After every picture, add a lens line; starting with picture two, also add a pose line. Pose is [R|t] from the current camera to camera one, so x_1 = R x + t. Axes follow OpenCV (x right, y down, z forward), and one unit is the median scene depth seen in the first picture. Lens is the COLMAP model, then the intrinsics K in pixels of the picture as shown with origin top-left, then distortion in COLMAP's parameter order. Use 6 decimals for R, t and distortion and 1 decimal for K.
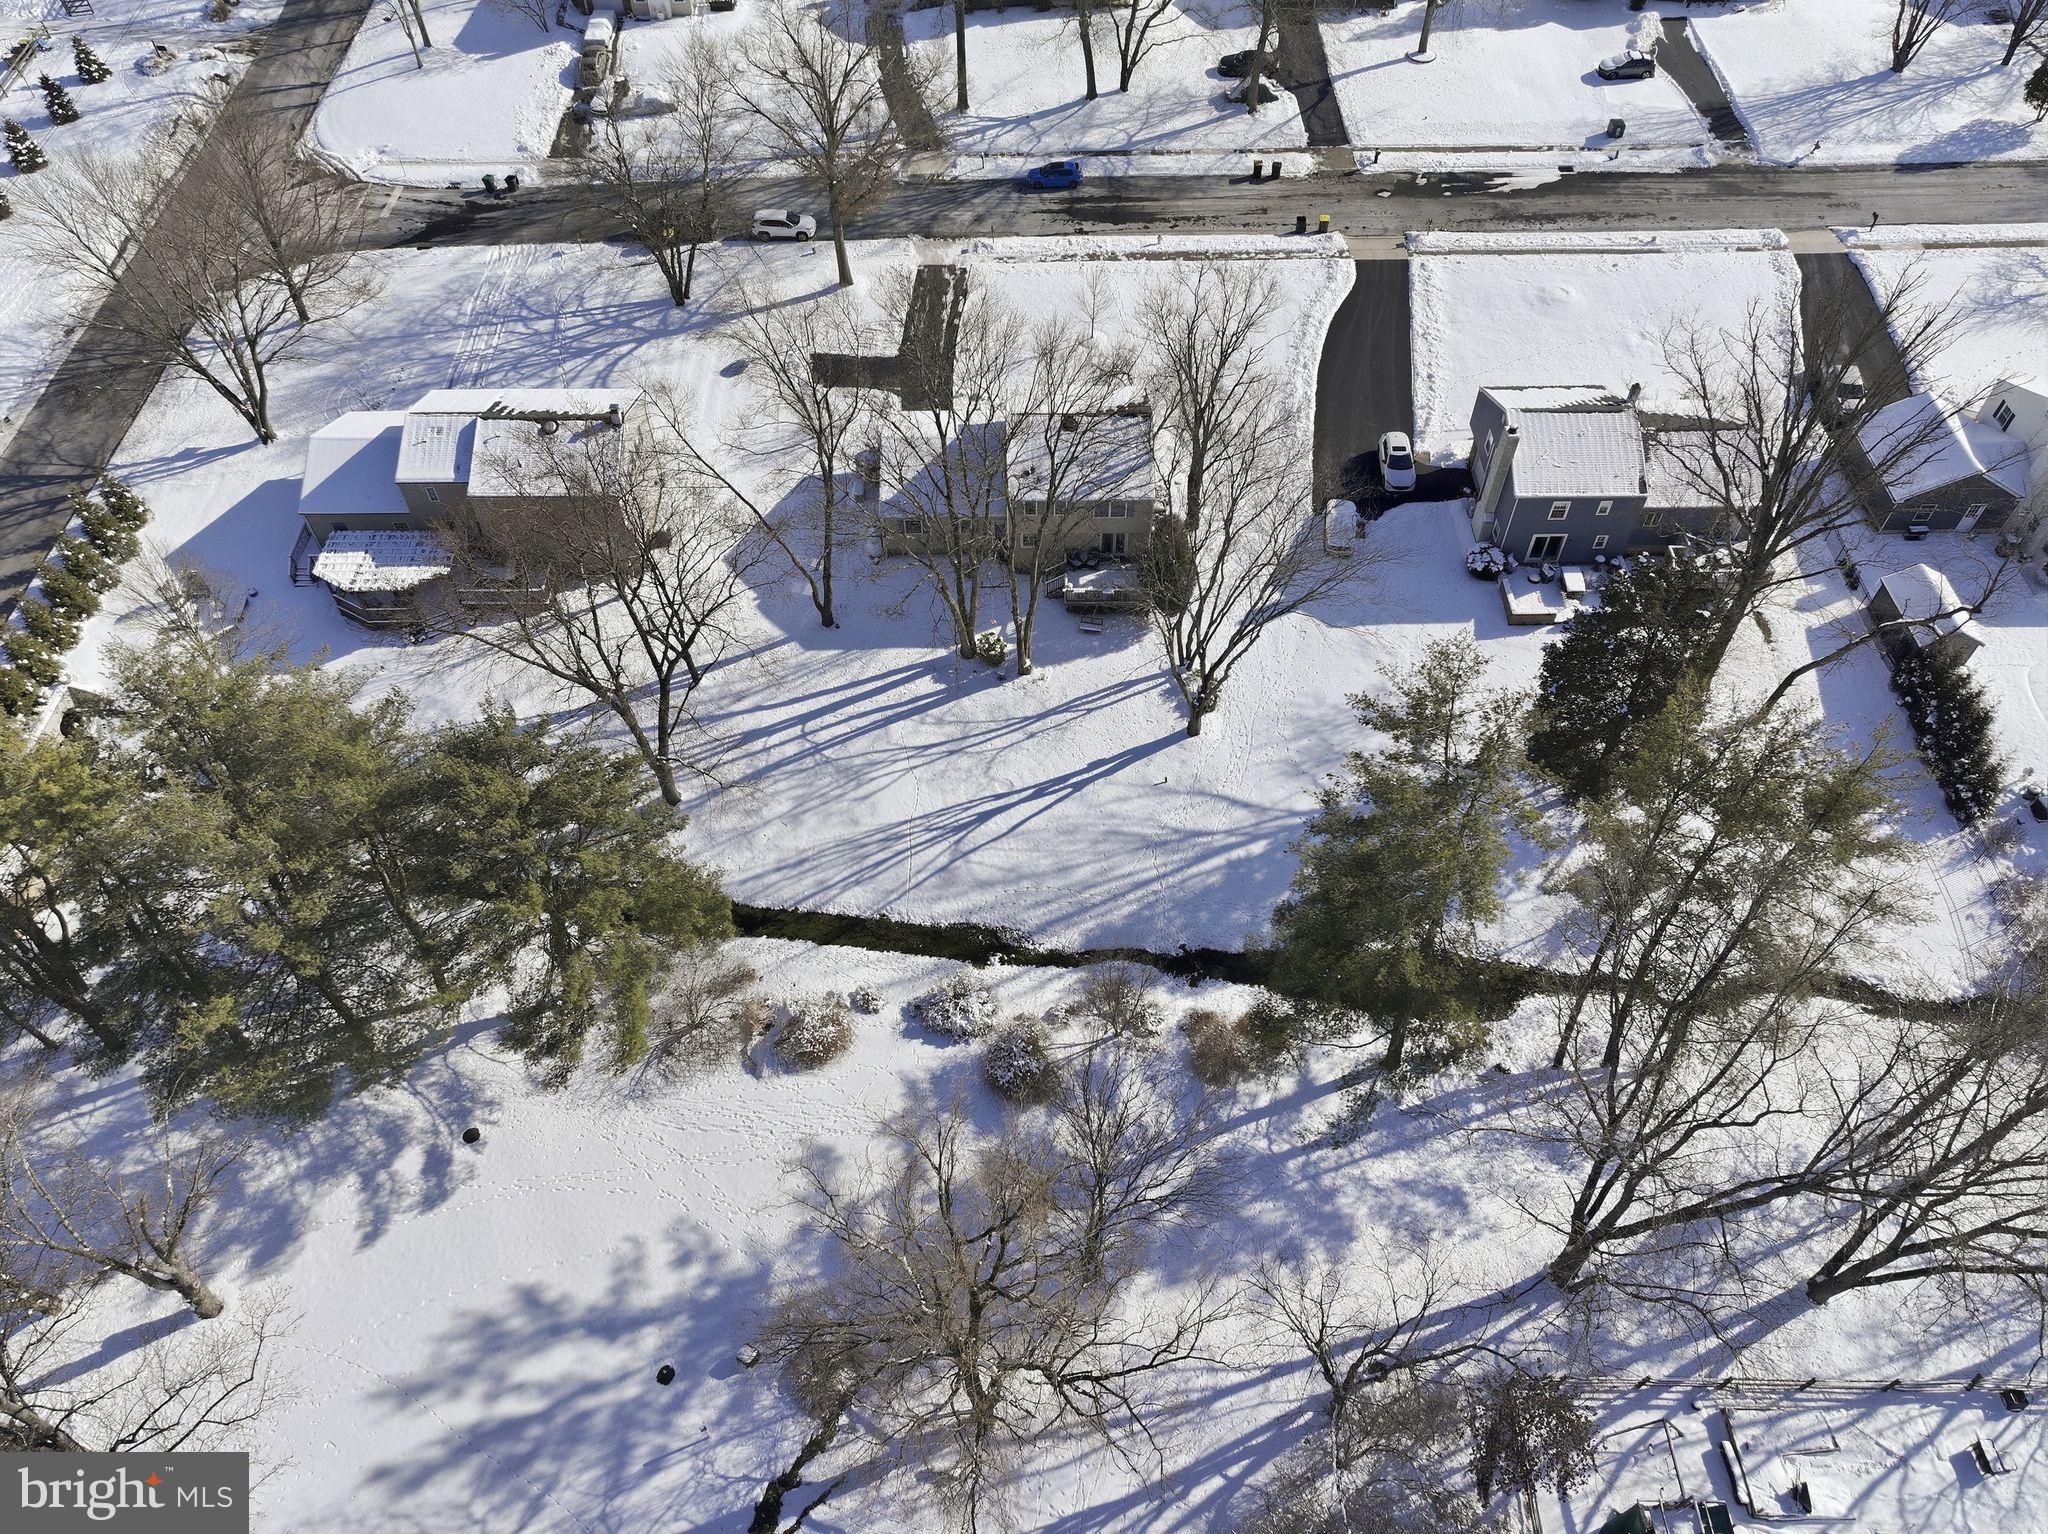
lens RADIAL K [[1444.1, 0, 1026.0], [0, 1444.1, 766.7], [0, 0, 1]] dist [-0.004343, 0.019975]
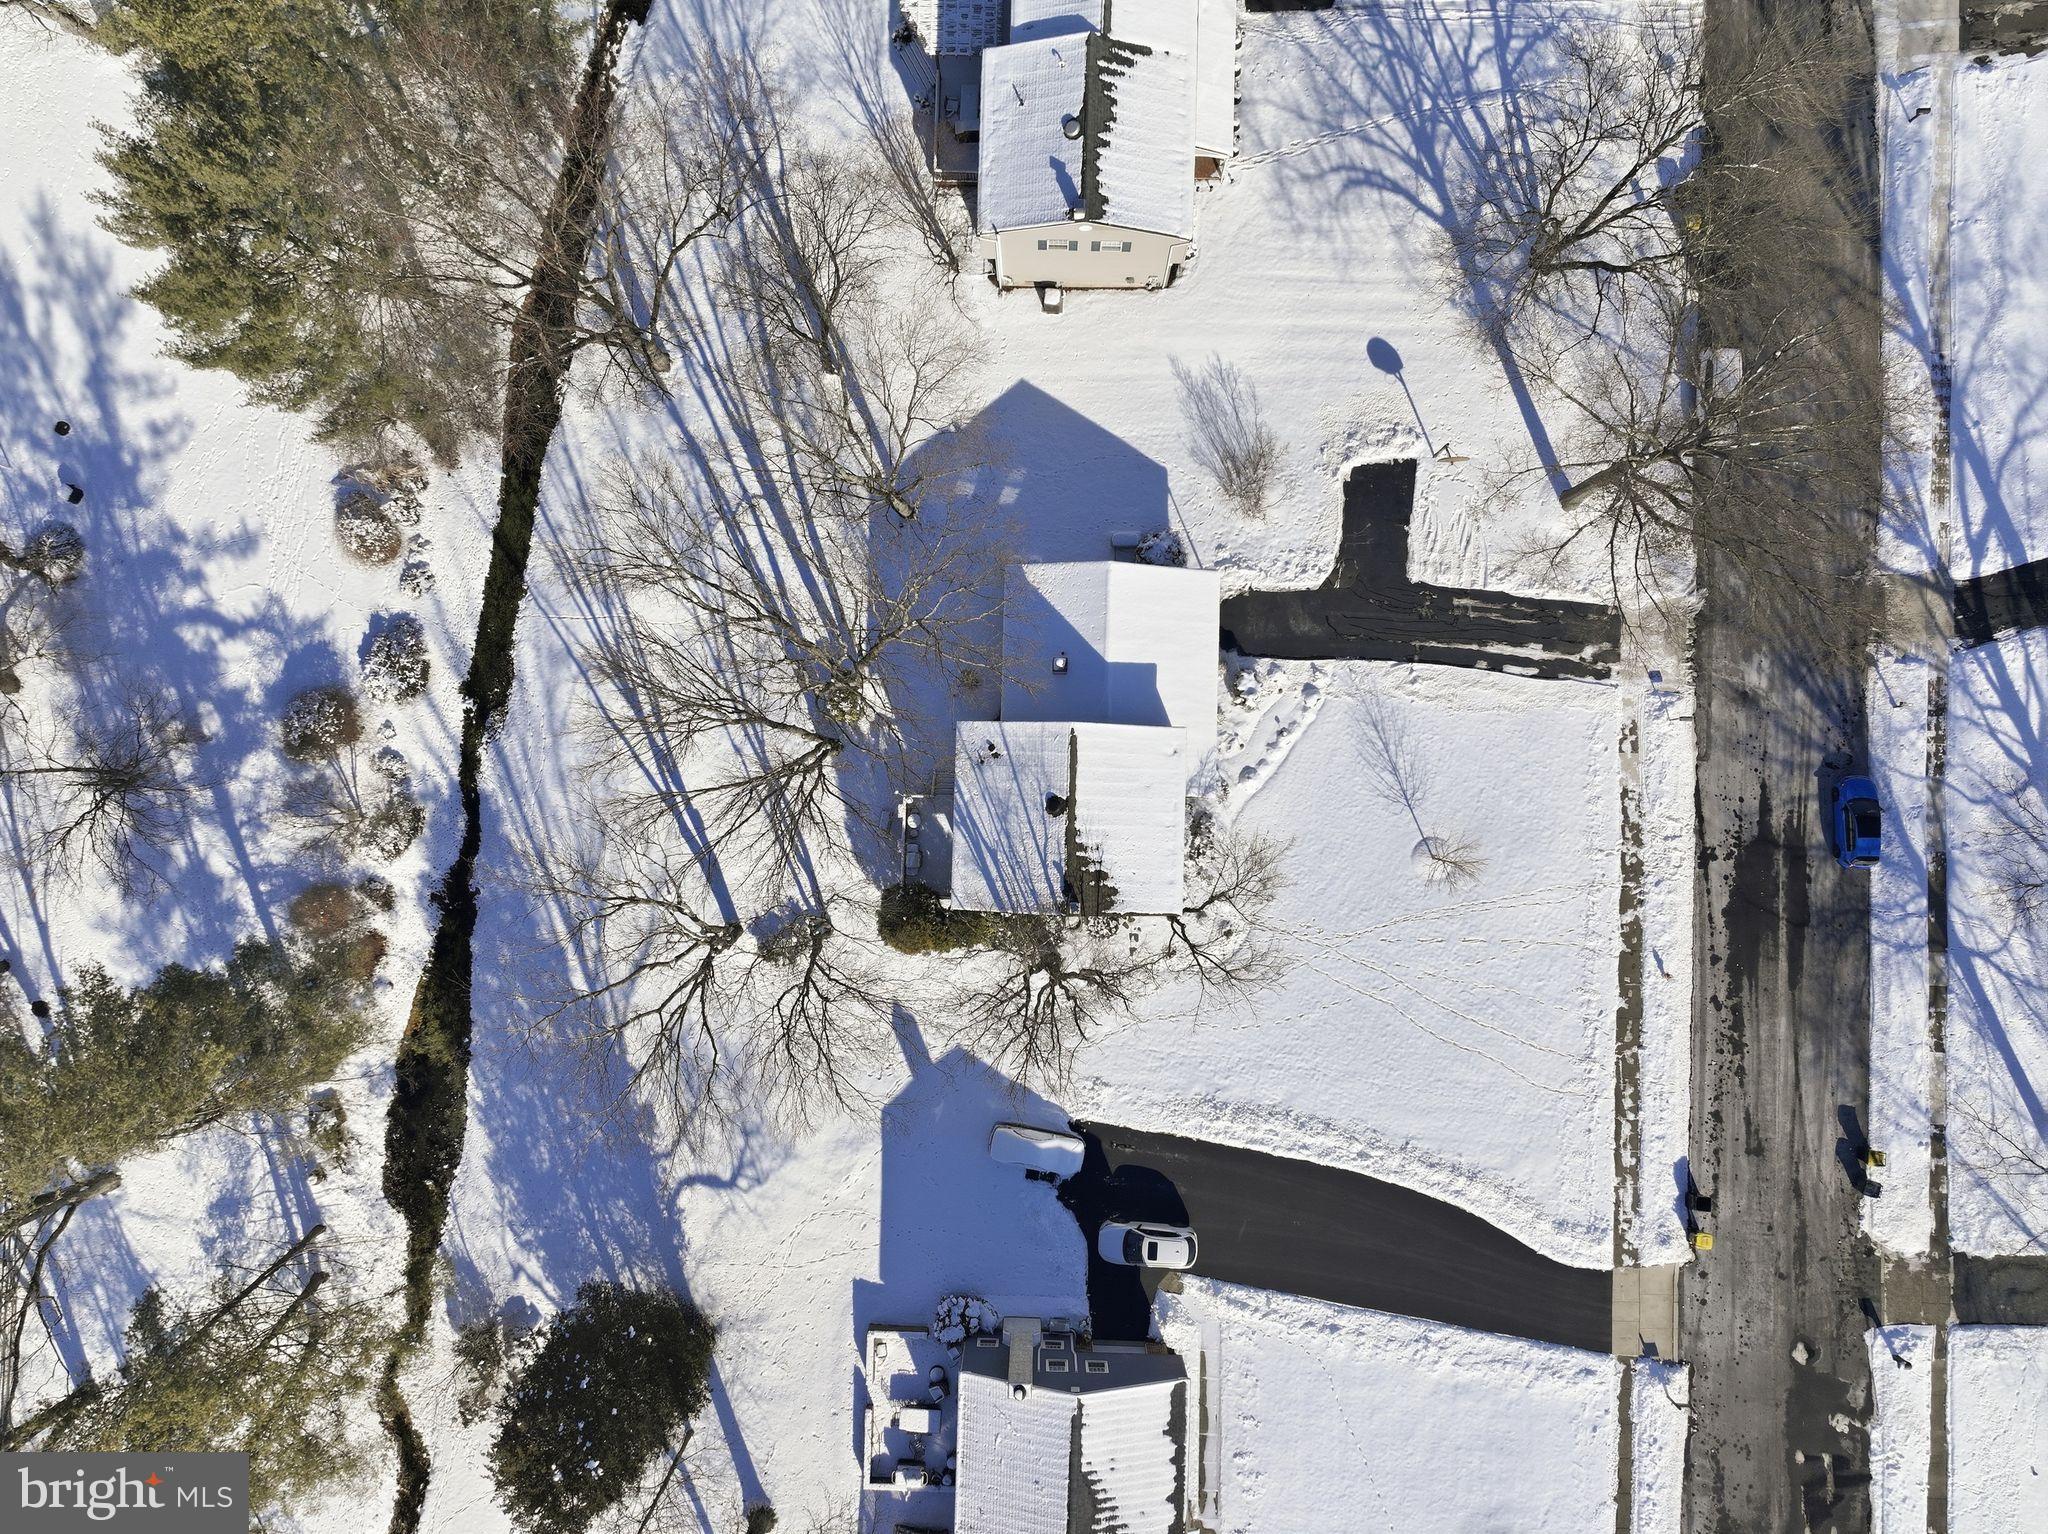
lens RADIAL K [[1444.1, 0, 1032.4], [0, 1444.1, 756.3], [0, 0, 1]] dist [-0.004343, 0.019975]
pose [[-0.030884, 0.999276, -0.022240, 0.022653], [-0.775690, -0.009929, 0.631036, -0.727625], [0.630358, 0.036740, 0.775434, 0.415709]]
